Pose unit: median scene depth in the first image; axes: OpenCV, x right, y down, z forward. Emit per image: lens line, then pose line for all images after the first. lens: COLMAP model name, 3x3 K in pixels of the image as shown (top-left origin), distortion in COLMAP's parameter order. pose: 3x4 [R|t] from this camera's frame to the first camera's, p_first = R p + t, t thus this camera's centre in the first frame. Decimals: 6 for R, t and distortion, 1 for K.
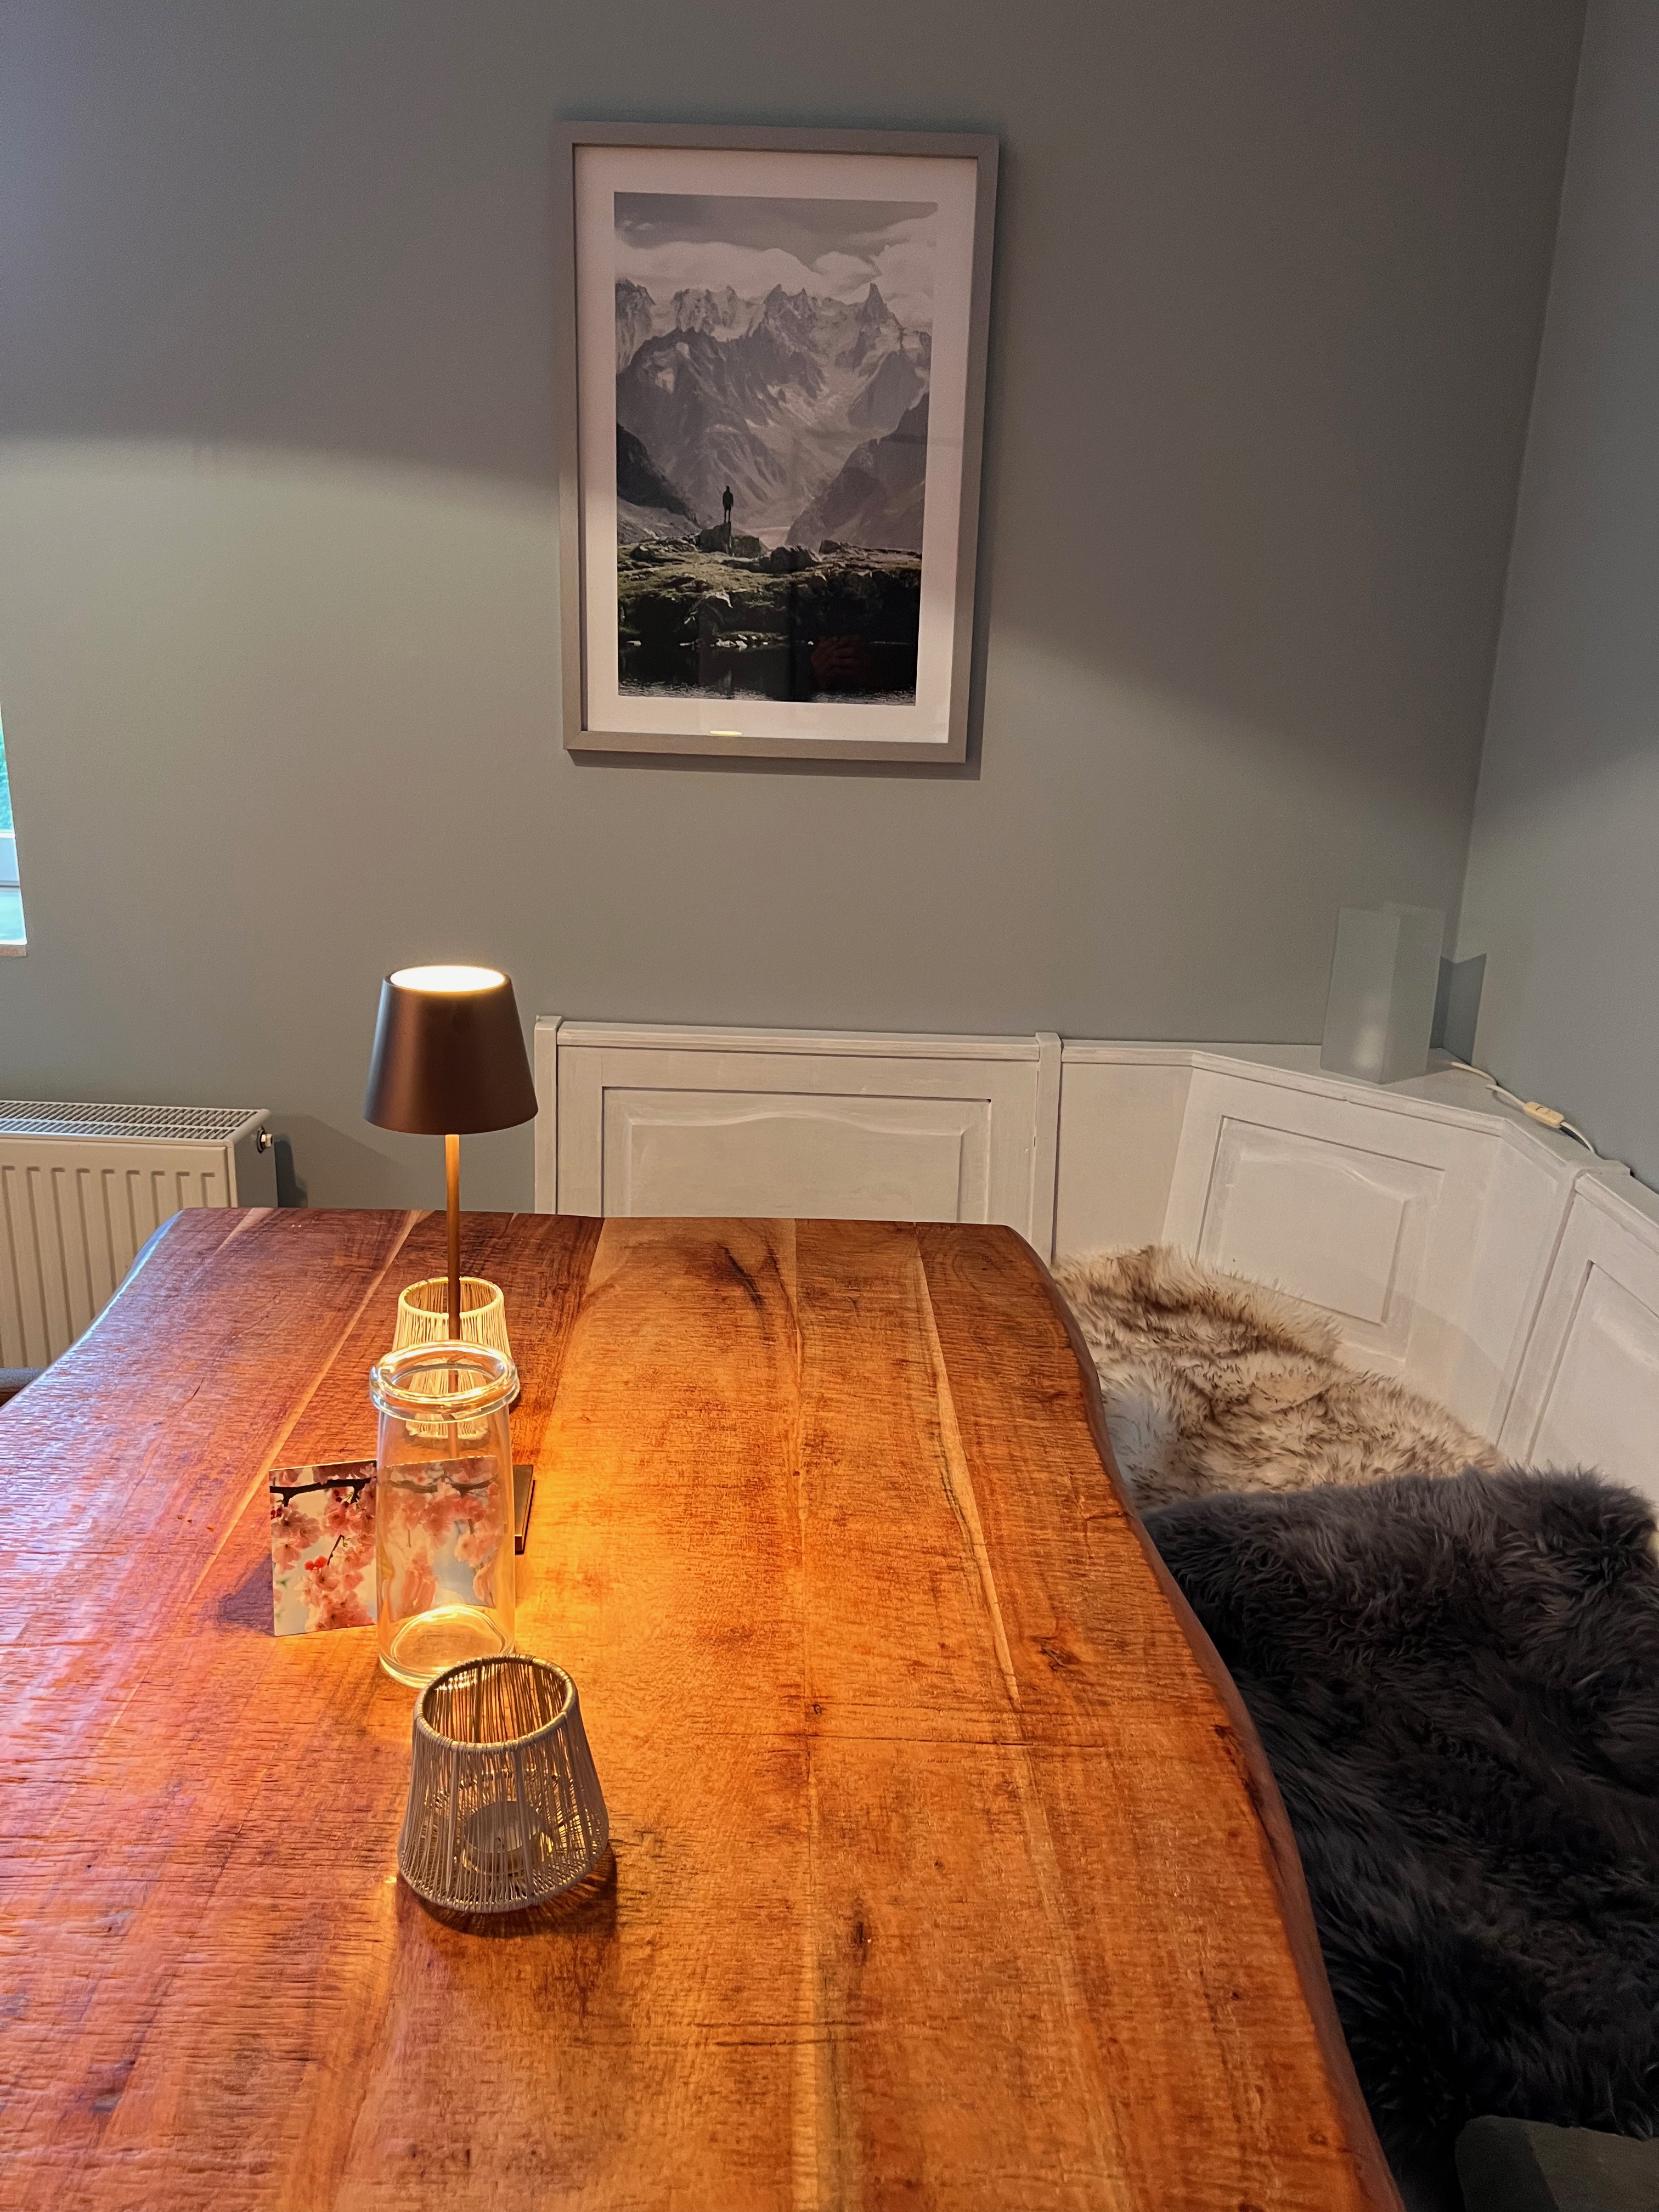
lens RADIAL K [[1690.7, 0, 831.8], [0, 1690.7, 1111.2], [0, 0, 1]] dist [-0.018114, 0.000585]
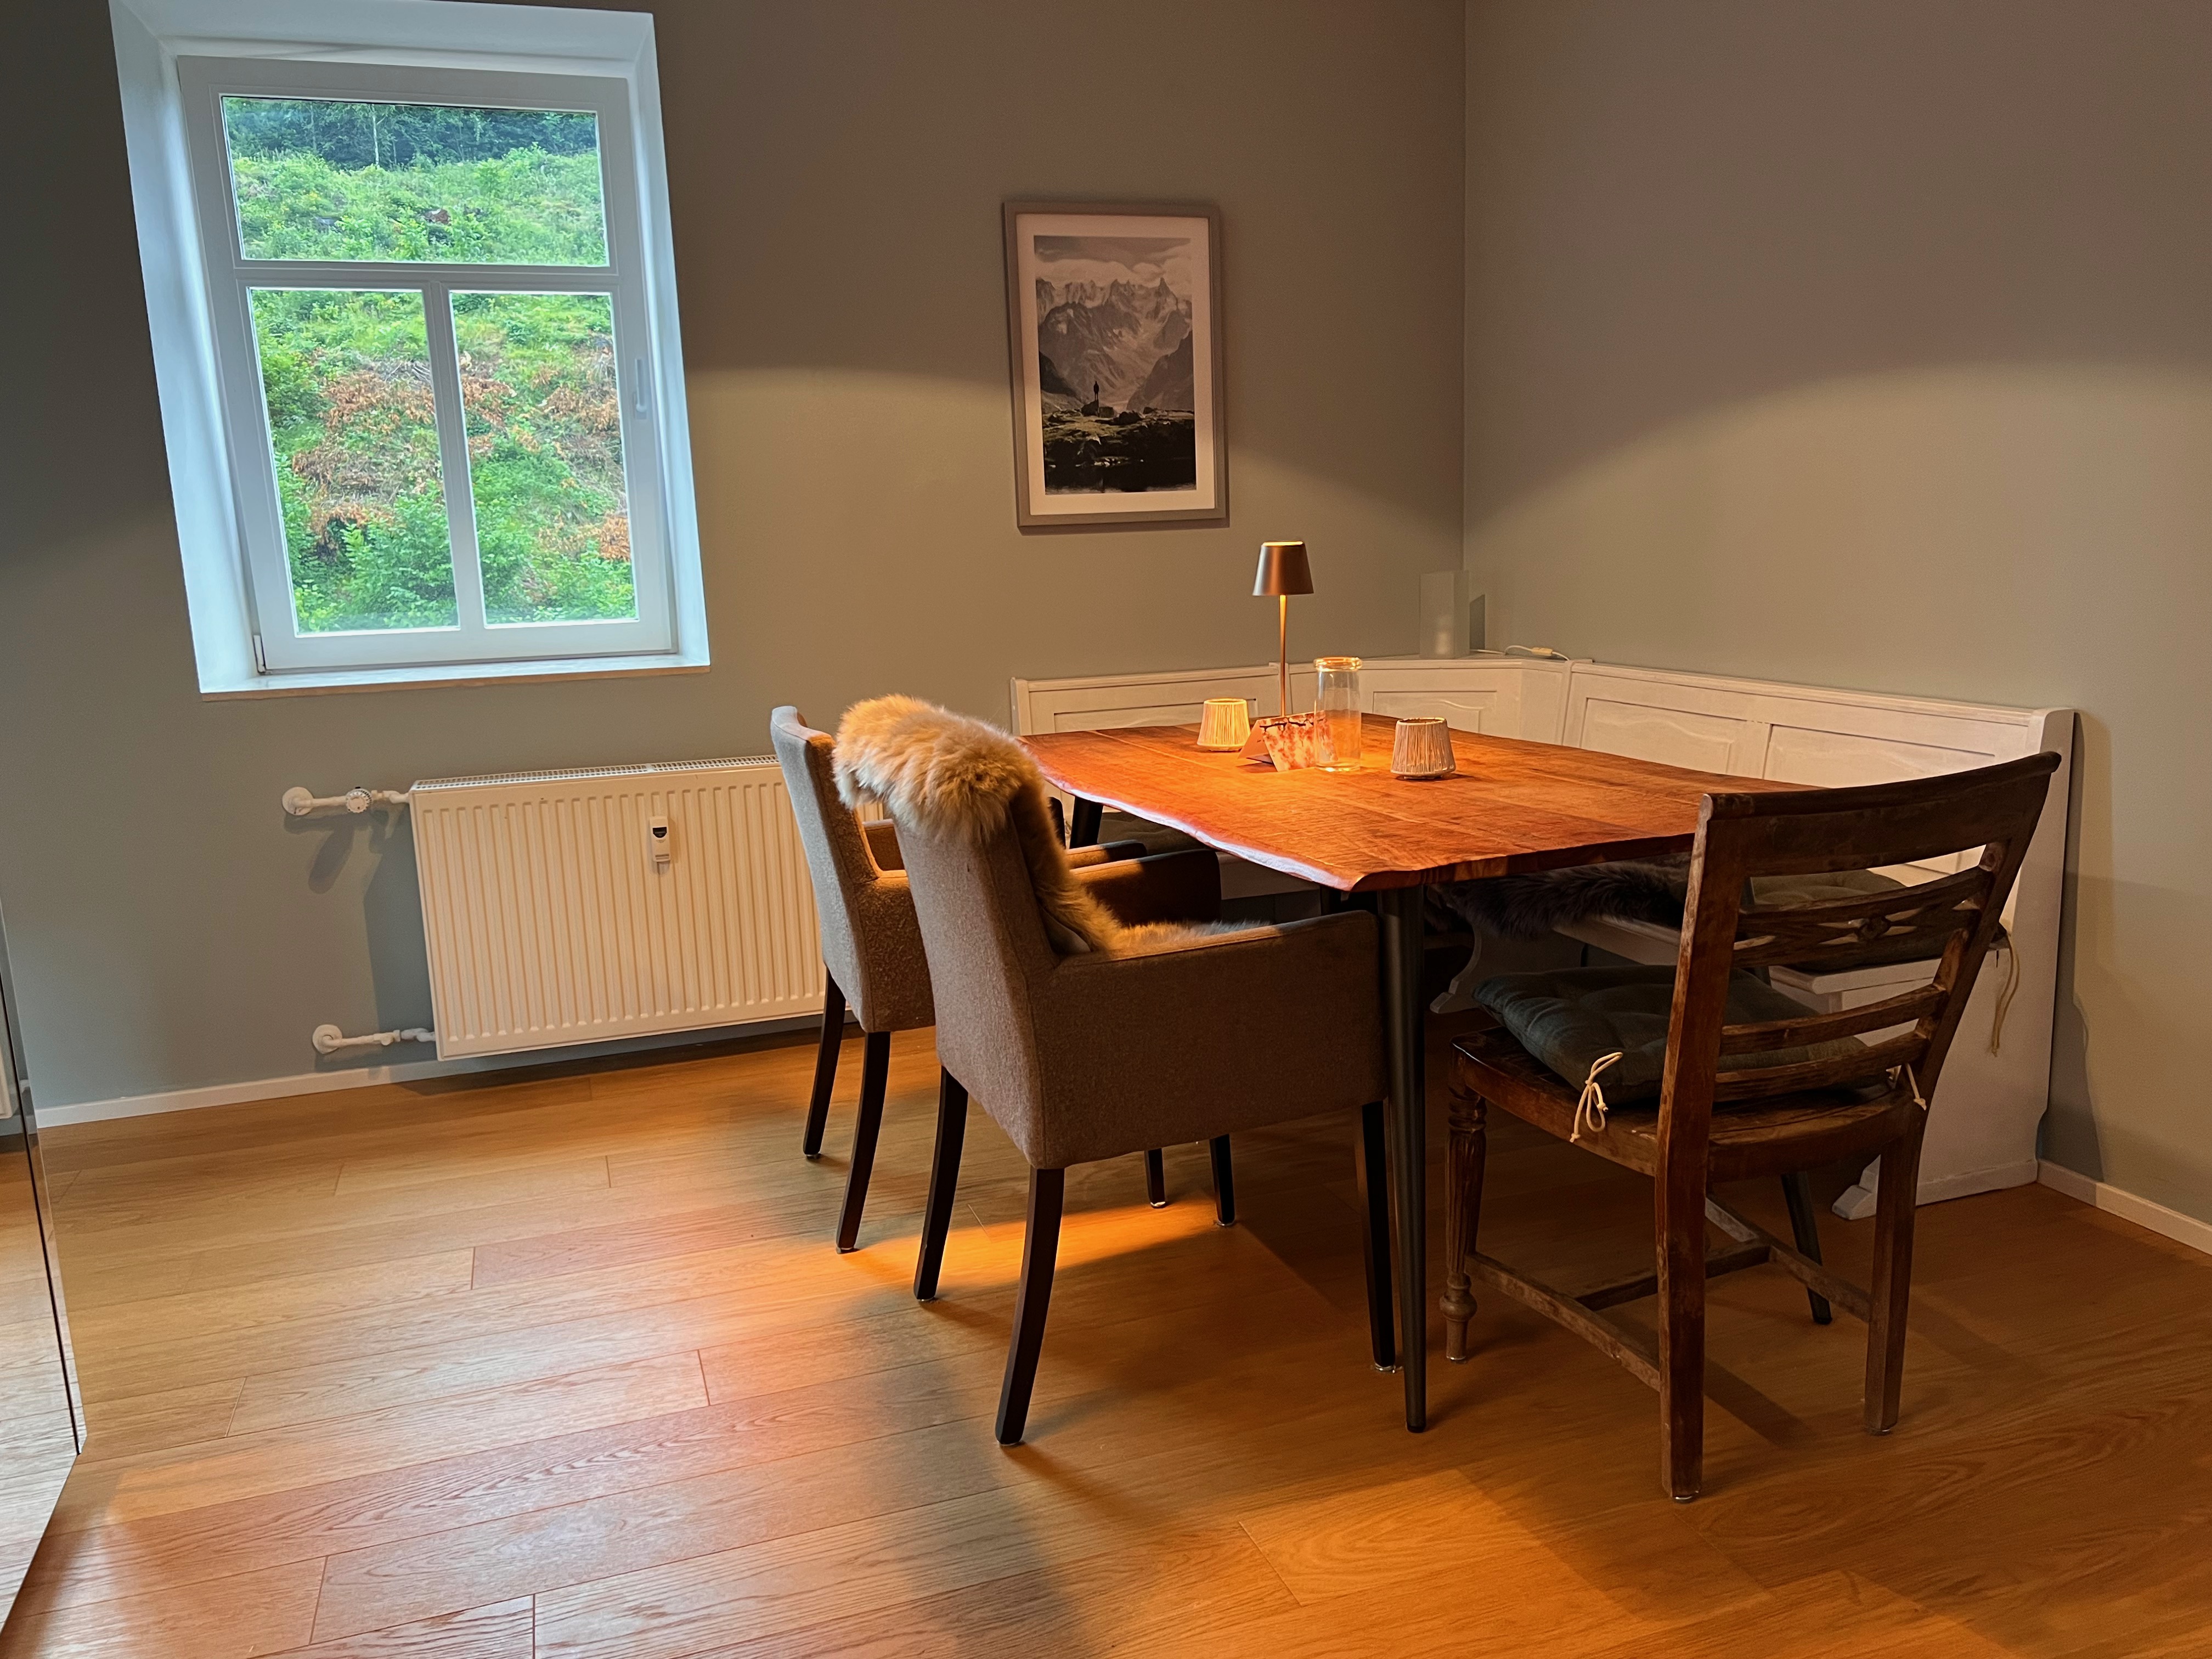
lens RADIAL K [[1690.7, 0, 1103.5], [0, 1690.7, 829.0], [0, 0, 1]] dist [-0.018114, 0.000585]
pose [[0.944542, -0.122856, 0.304542, -0.696340], [0.153227, 0.985121, -0.077827, 0.274126], [-0.290450, 0.120175, 0.949314, -0.743379]]
